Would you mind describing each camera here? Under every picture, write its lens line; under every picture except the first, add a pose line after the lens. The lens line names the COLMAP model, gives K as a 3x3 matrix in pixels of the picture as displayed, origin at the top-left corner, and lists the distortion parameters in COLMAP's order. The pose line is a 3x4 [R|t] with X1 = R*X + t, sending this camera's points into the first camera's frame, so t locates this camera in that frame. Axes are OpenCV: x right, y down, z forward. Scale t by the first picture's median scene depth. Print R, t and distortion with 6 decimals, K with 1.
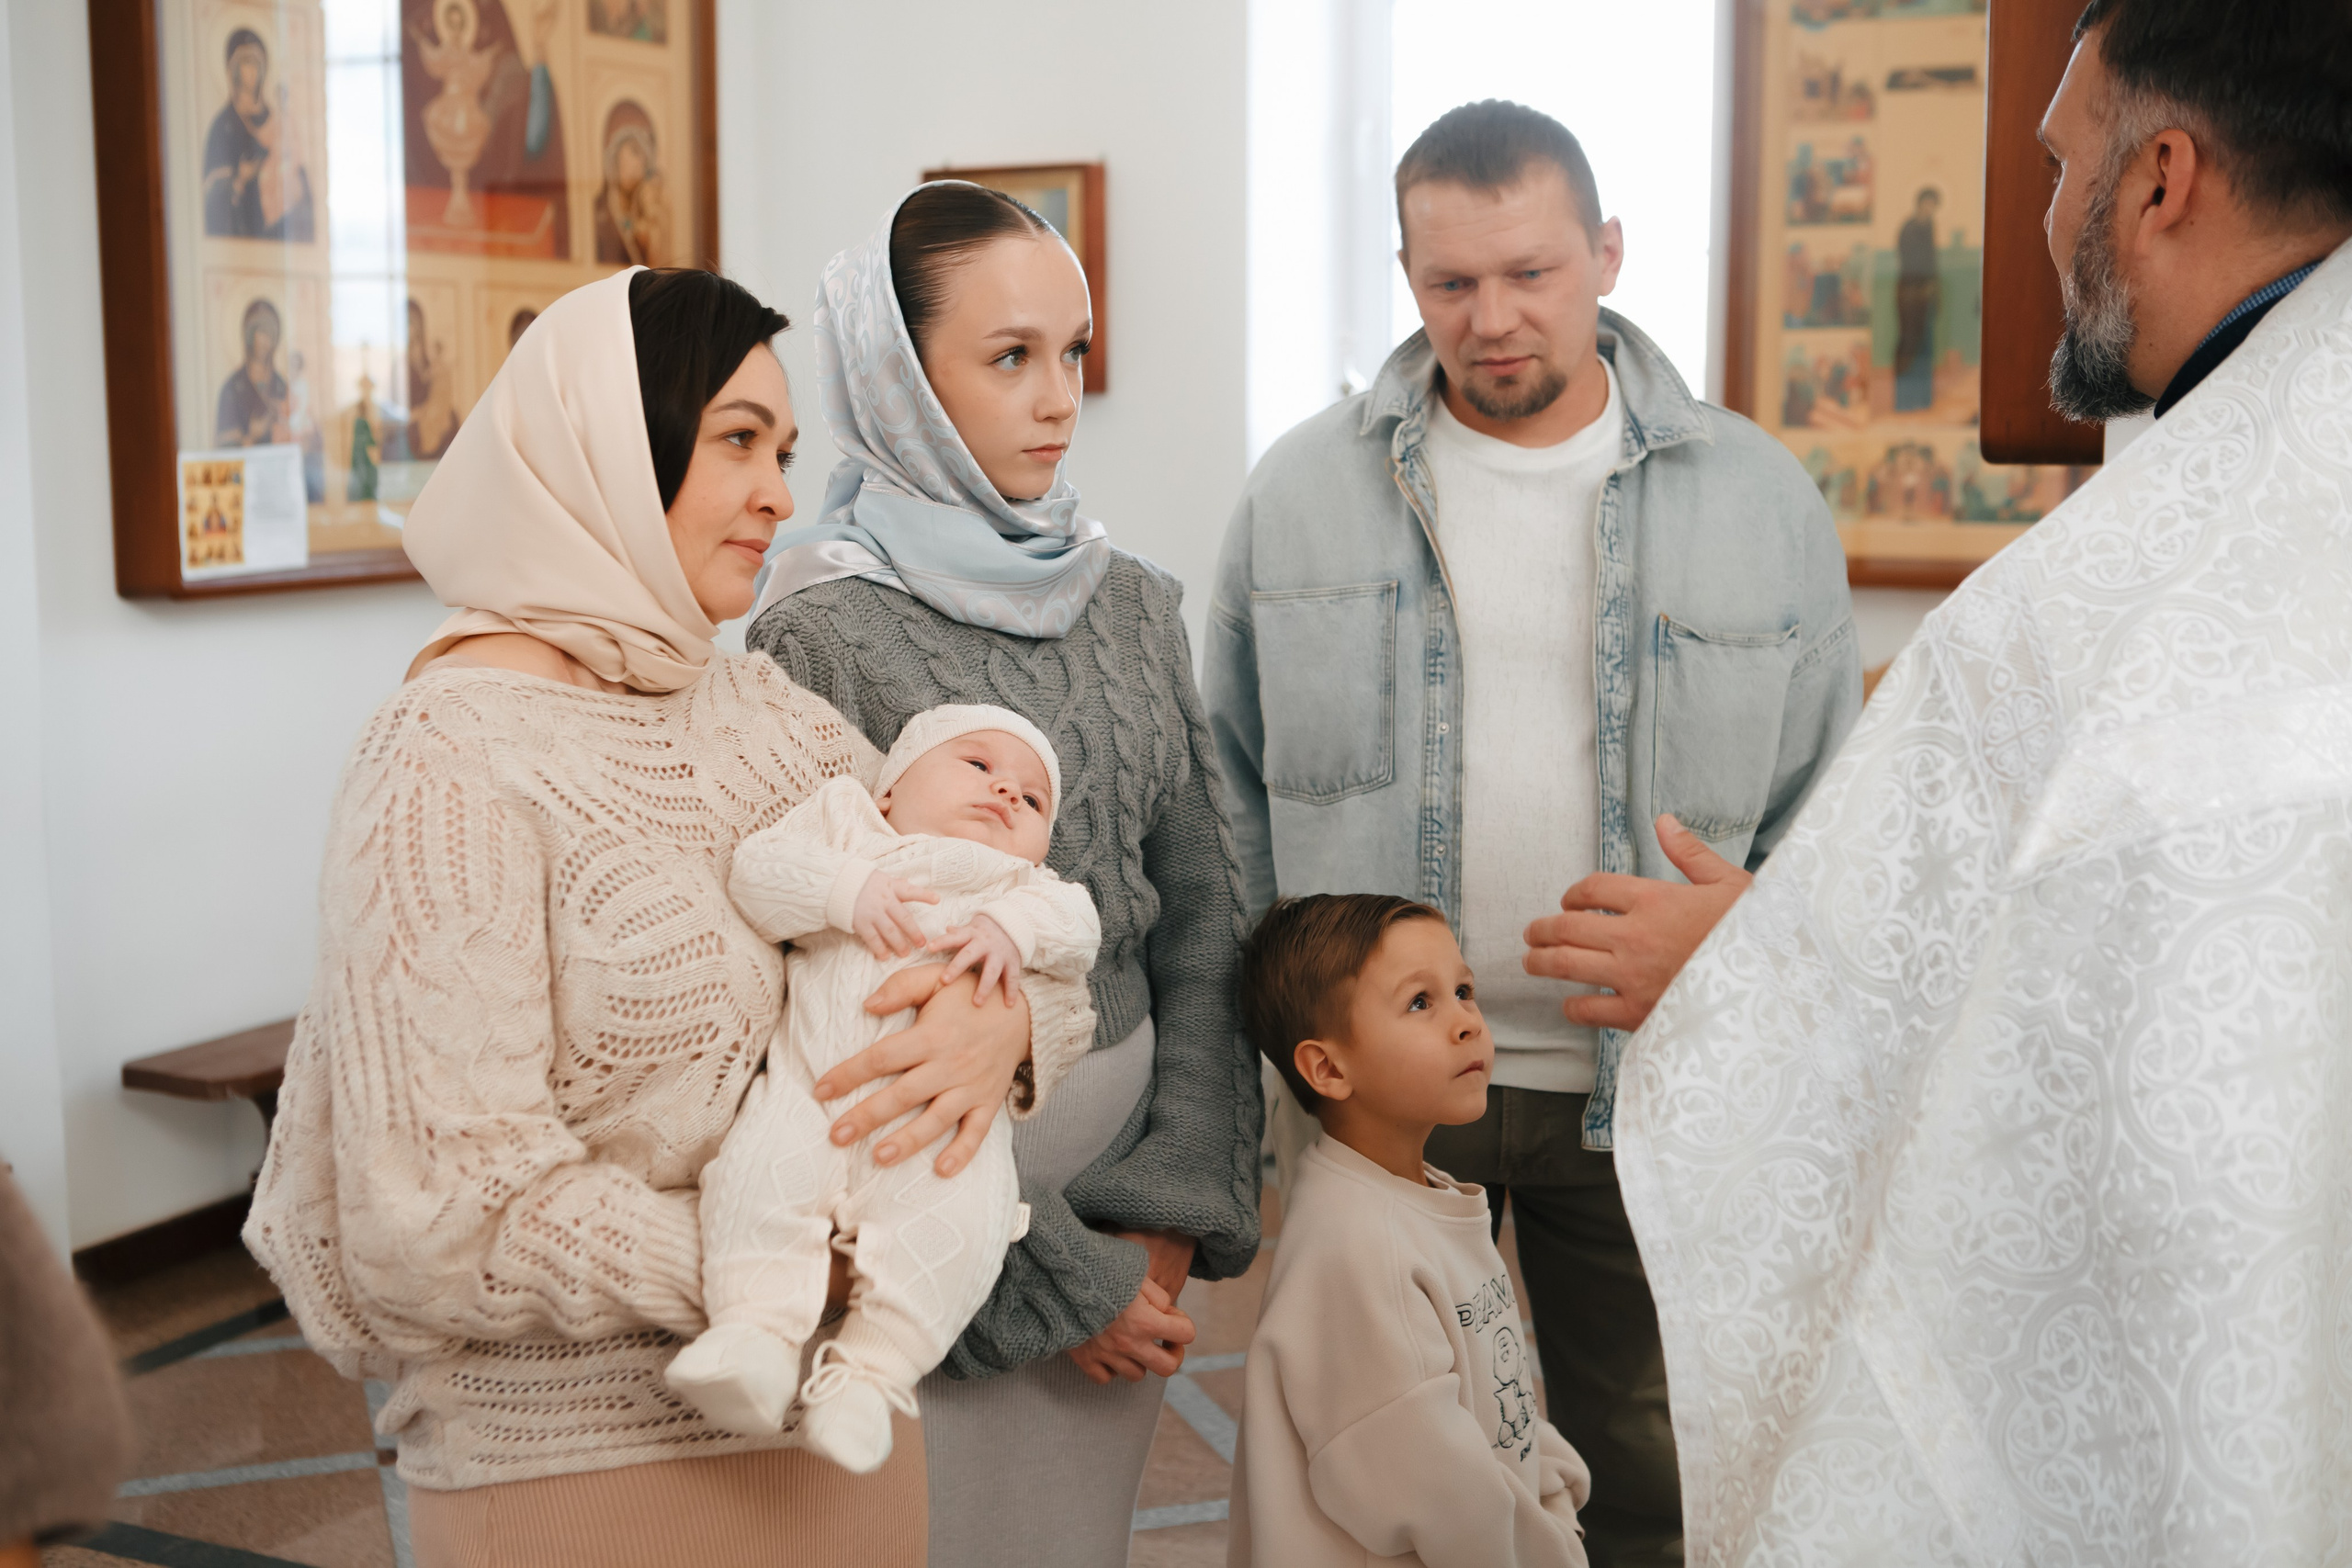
lens RADIAL K [[3230.9, 0, 1176.0], [0, 3230.9, 784.0], [0, 0, 1]] dist [0.001073, 0.122252]
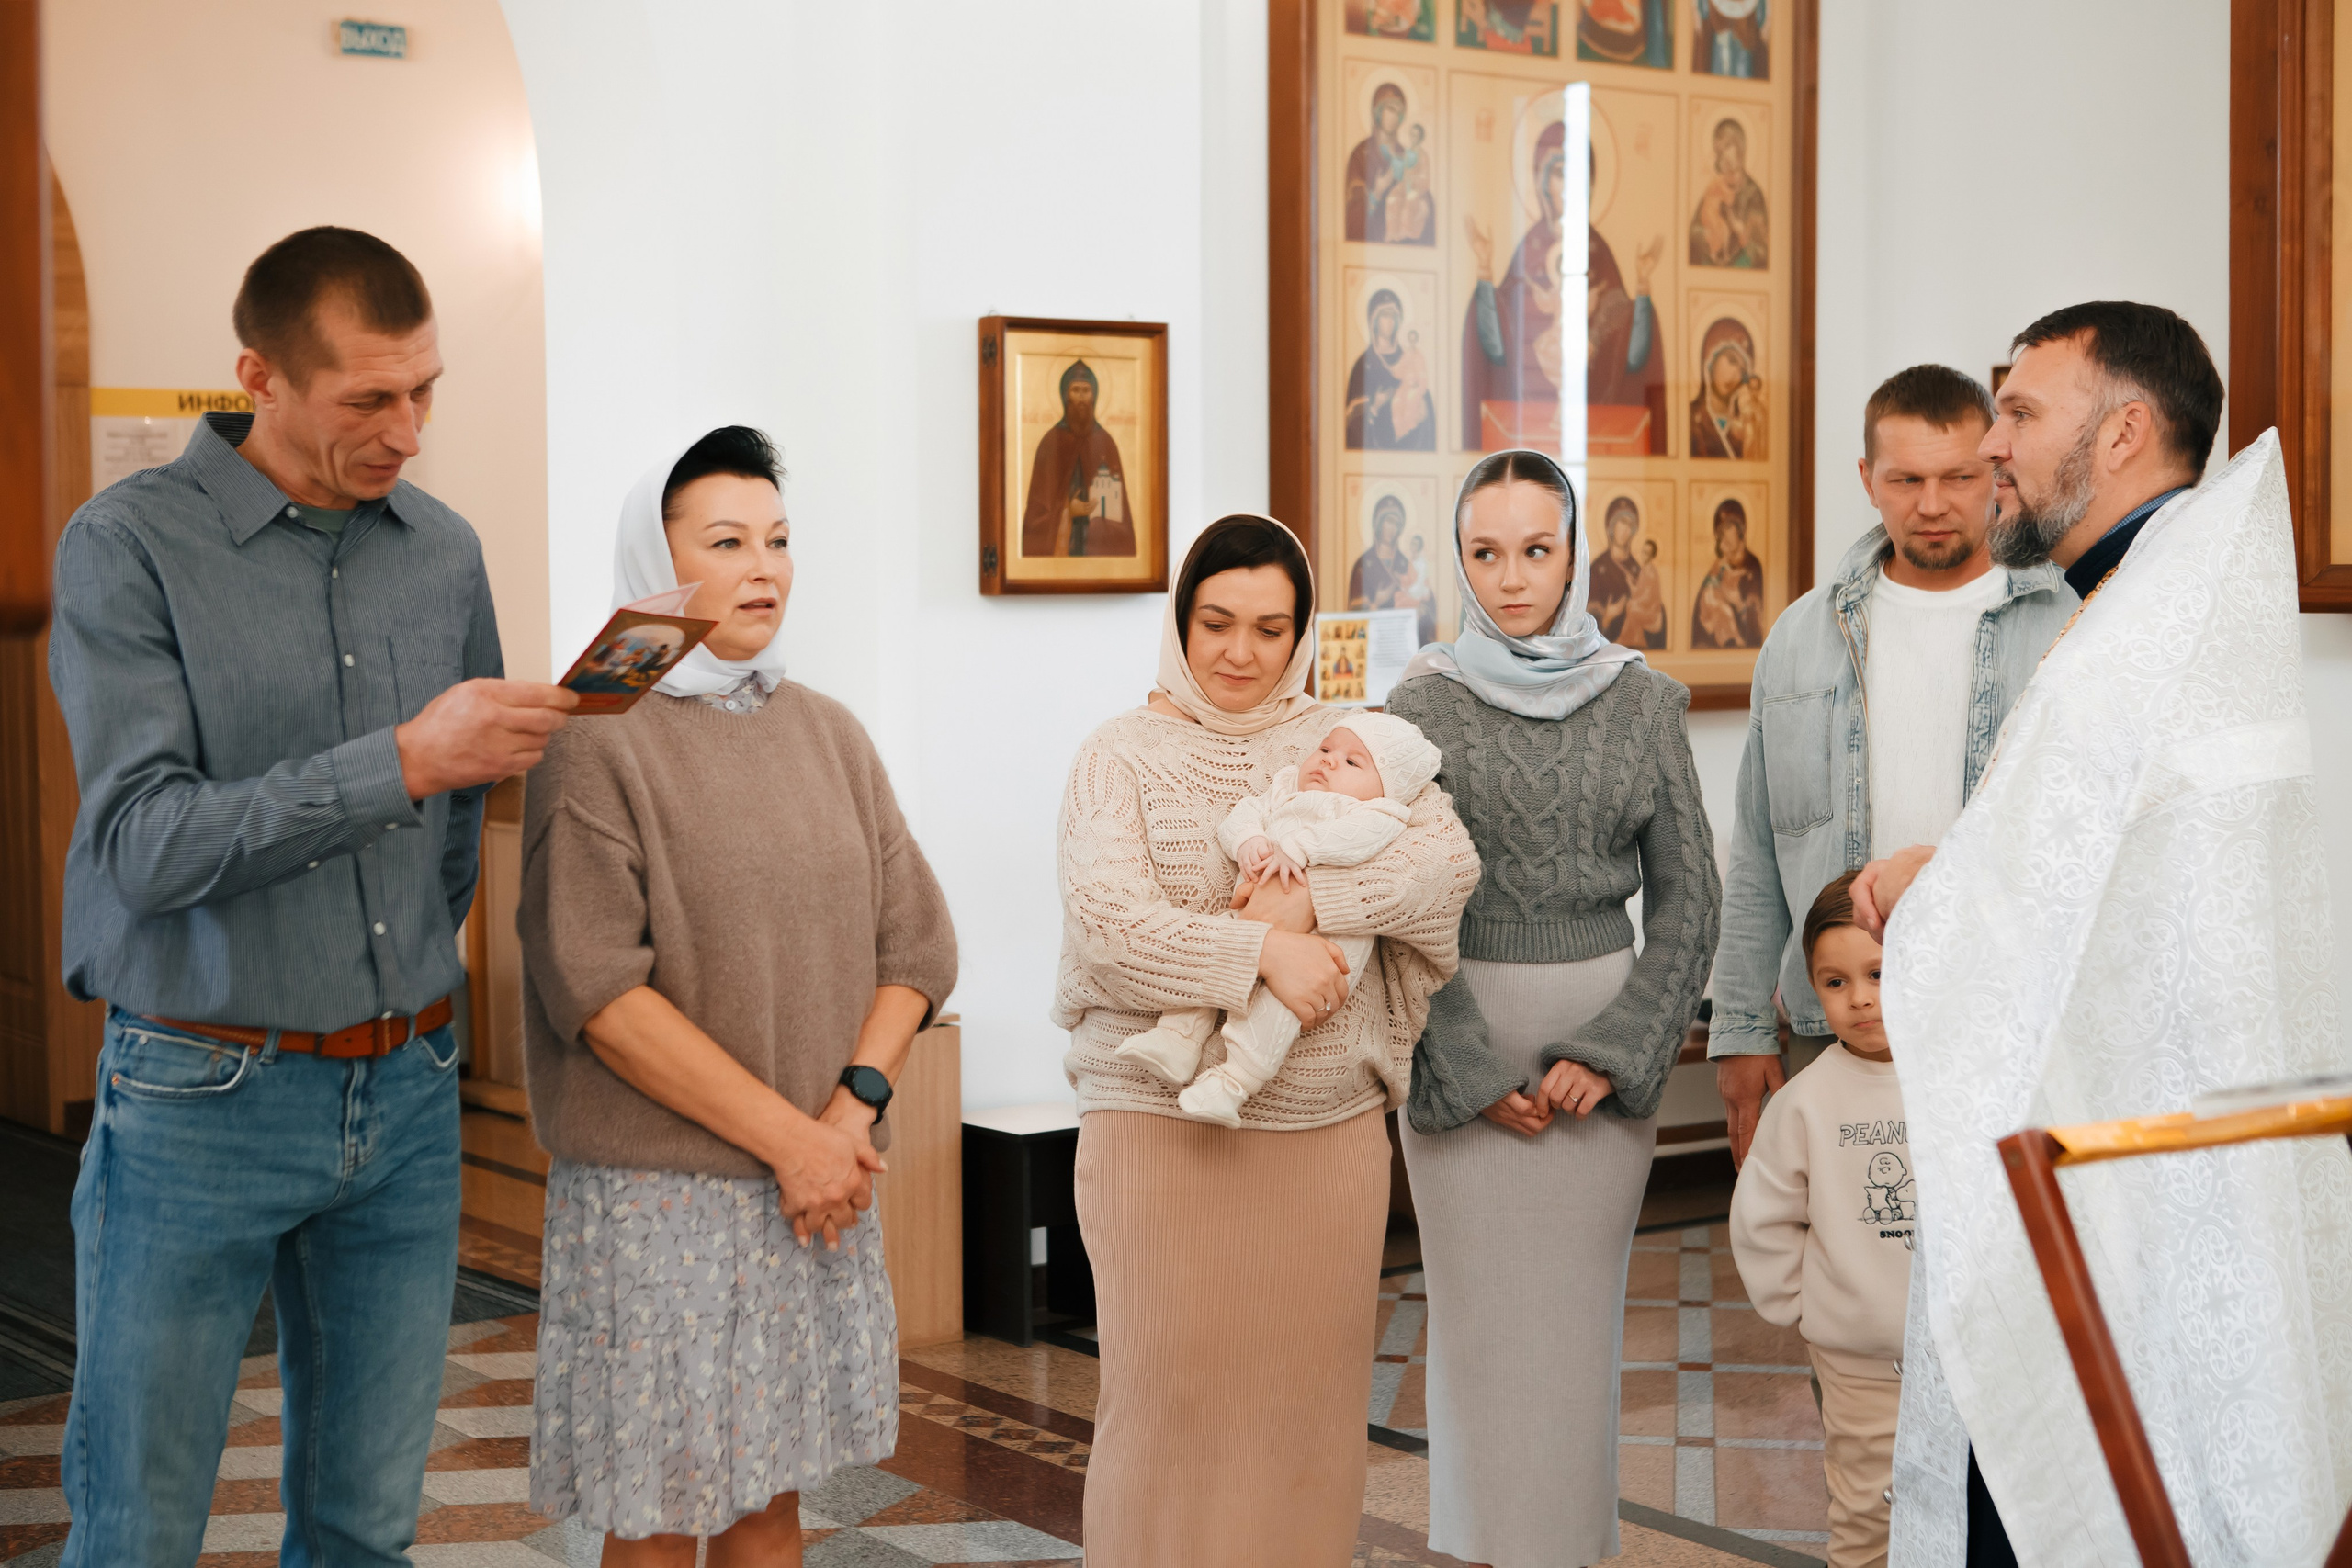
lens RADIAL K [[3273.1, 0, 1176.0], [0, 3273.1, 784.0], [0, 0, 1]] dist [0.002316, 0.083586]
pose [[0.909249, 0.009994, -0.416134, 0.185776], [-0.031387, 0.998512, -0.044599, 0.026171], [0.415069, 0.053613, 0.908209, -0.218005]]
